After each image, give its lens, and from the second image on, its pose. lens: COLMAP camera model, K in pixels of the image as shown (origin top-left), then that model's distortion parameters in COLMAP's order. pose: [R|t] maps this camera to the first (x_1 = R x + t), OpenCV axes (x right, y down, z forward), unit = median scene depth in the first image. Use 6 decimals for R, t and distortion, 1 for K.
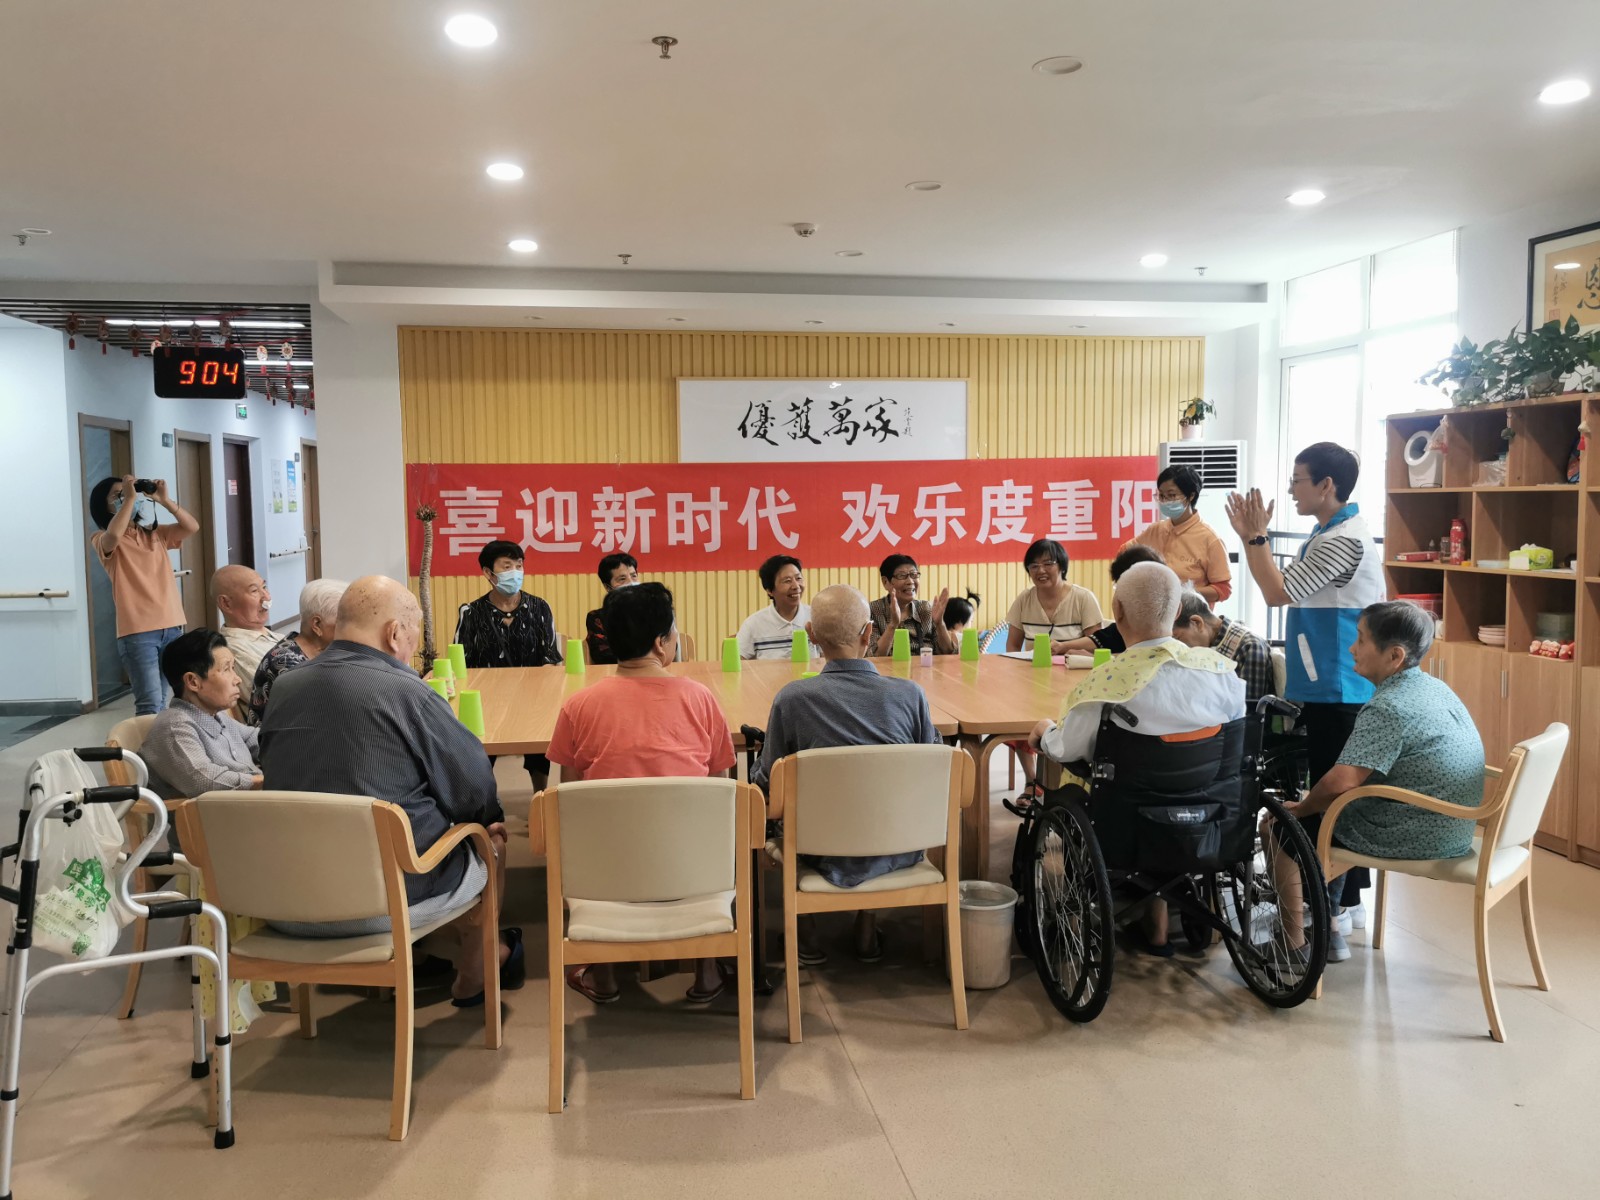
lens RADIAL K [[1262.4, 0, 797.9], [0, 1262.4, 601.8], [0, 0, 1]] dist [0.017848, -0.001658]
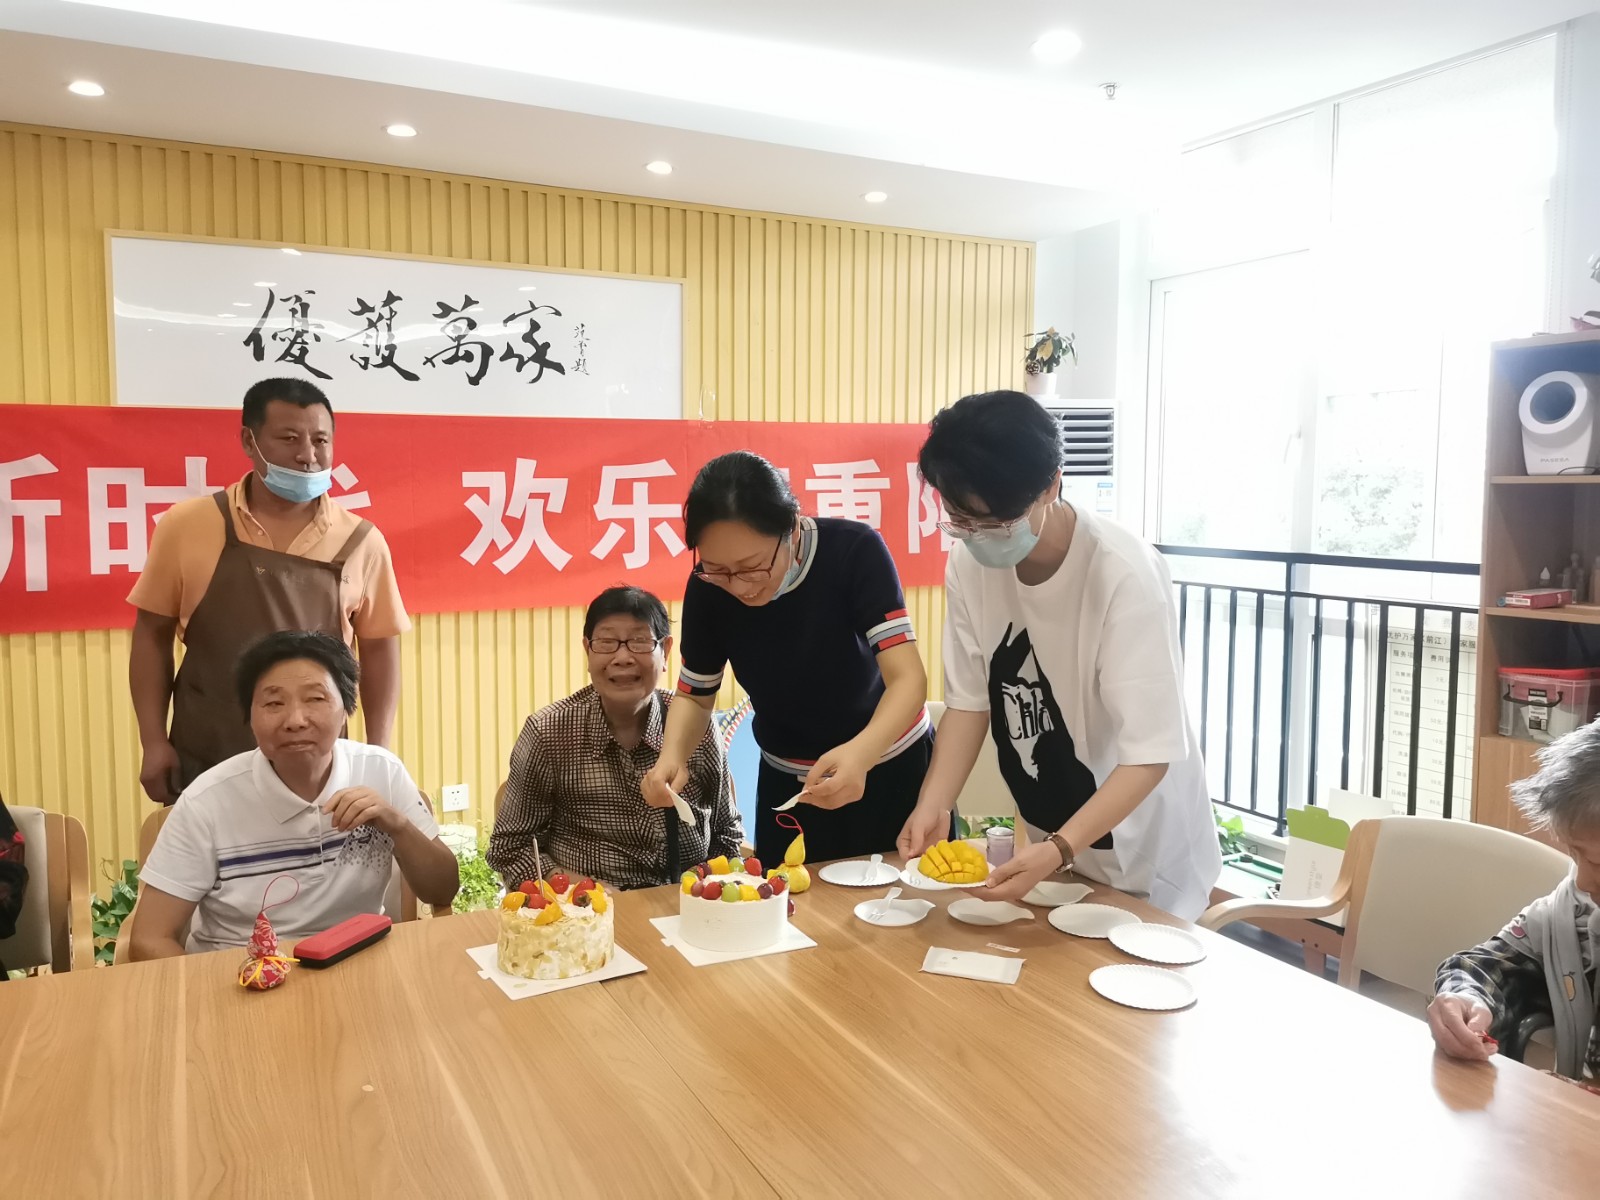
lens RADIAL K [[1262.4, 0, 803.1], [0, 1262.4, 603.3], [0, 0, 1]] dist [0.017848, -0.001658]
pose [[0.958049, -0.014411, 0.286241, 0.019400], [0.013244, 0.999894, 0.006012, -0.032032], [-0.286297, -0.001969, 0.958139, 0.438574]]
